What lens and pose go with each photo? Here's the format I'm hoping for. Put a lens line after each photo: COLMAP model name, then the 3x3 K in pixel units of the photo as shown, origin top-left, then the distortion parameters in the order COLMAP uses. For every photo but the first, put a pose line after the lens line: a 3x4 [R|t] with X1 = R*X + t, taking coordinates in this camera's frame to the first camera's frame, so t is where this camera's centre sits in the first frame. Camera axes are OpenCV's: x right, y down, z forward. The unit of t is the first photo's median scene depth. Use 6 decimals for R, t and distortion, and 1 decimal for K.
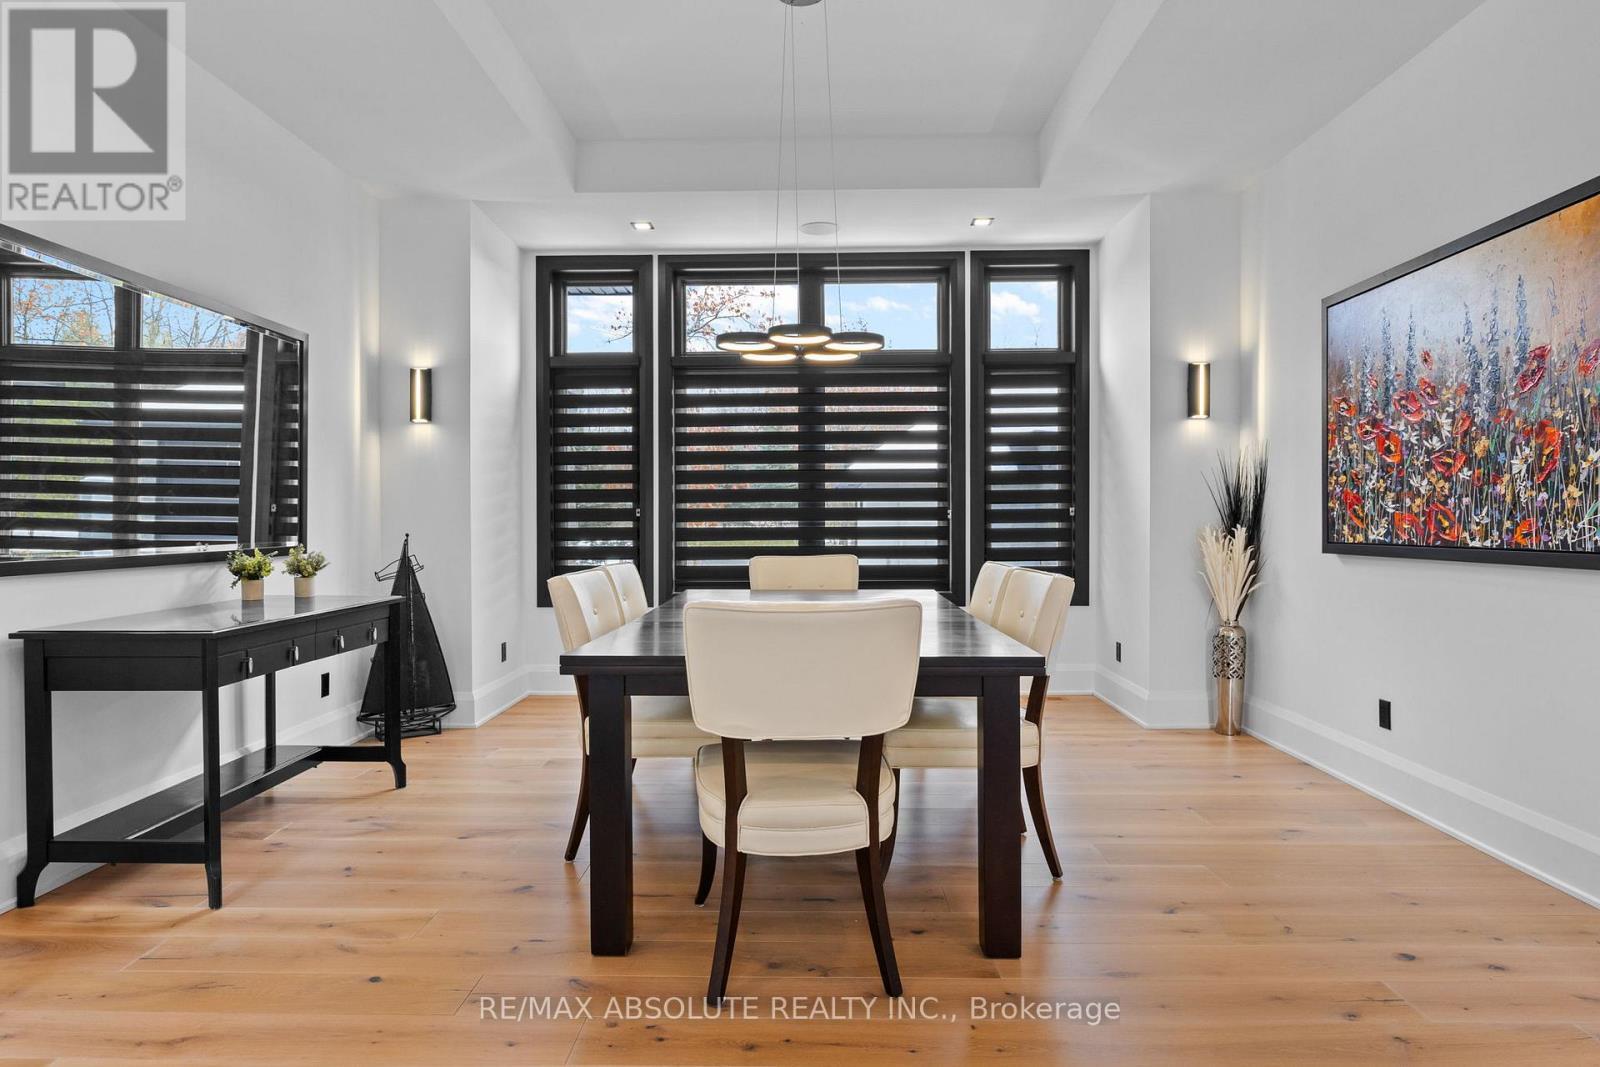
lens RADIAL K [[917.6, 0, 797.4], [0, 917.6, 535.1], [0, 0, 1]] dist [-0.006287, -0.001605]
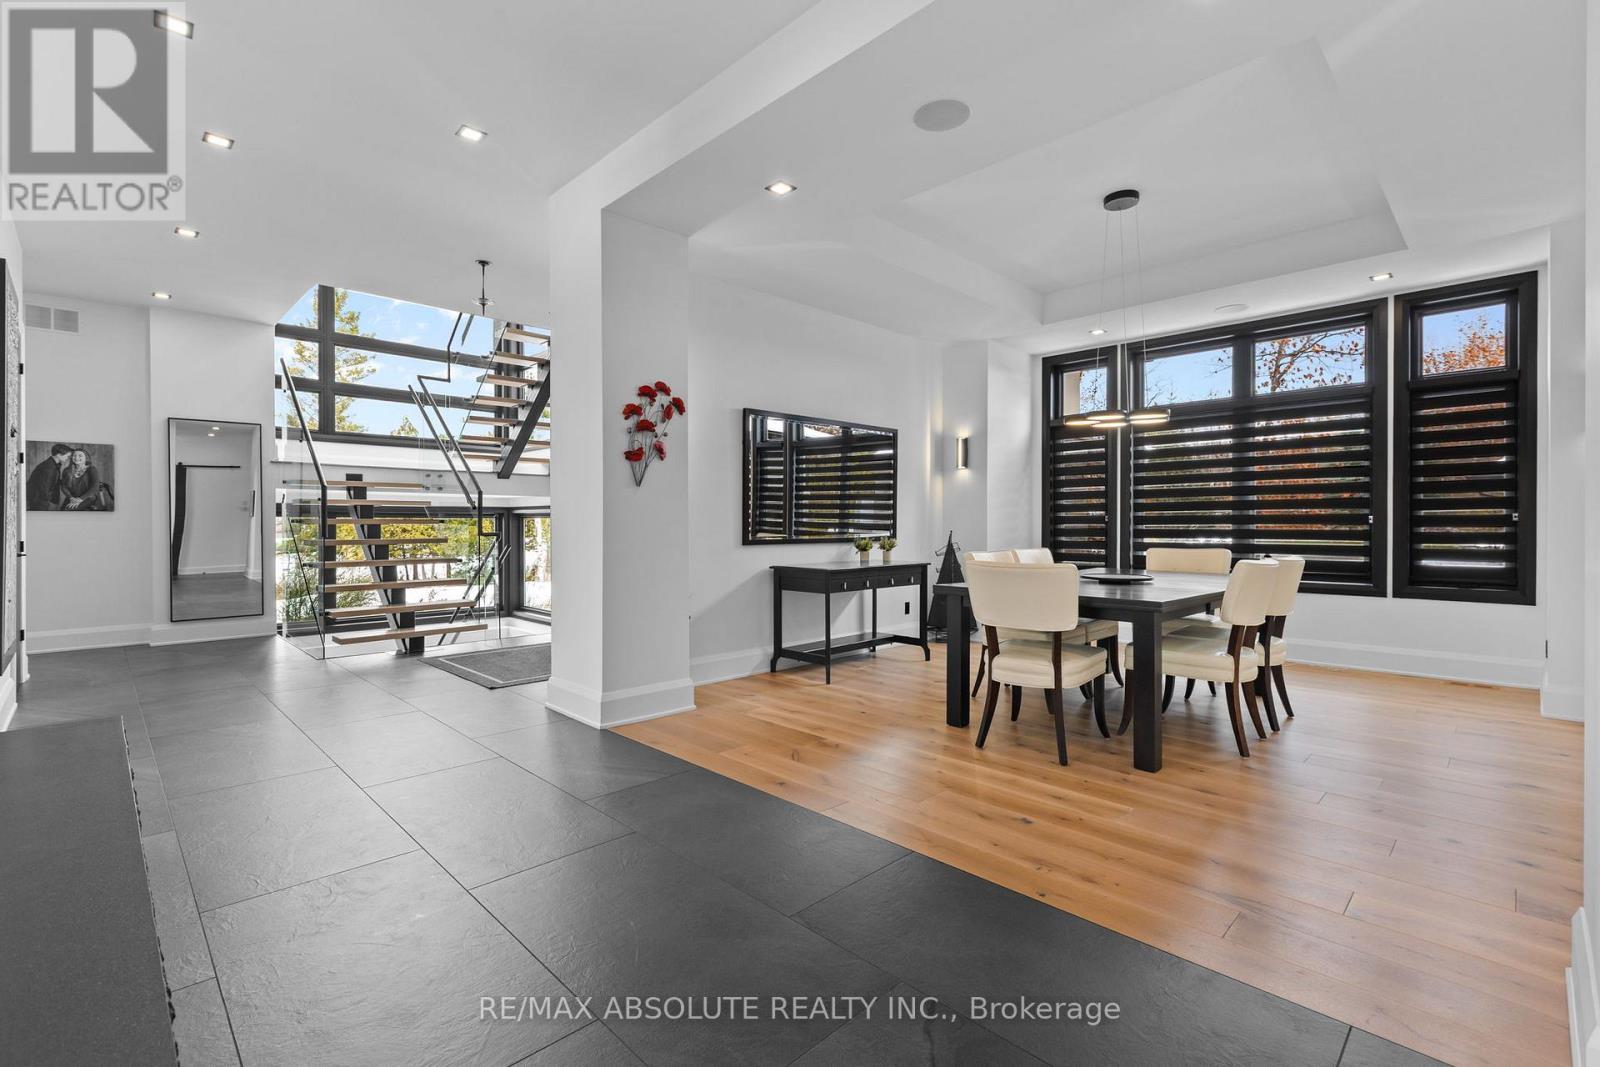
lens RADIAL K [[732.0, 0, 800.7], [0, 732.0, 525.4], [0, 0, 1]] dist [-0.001695, 0.000282]
pose [[0.717335, 0.005120, -0.696709, 0.363548], [-0.013192, 0.999894, -0.006234, 0.000827], [0.696603, 0.013663, 0.717326, -0.244969]]
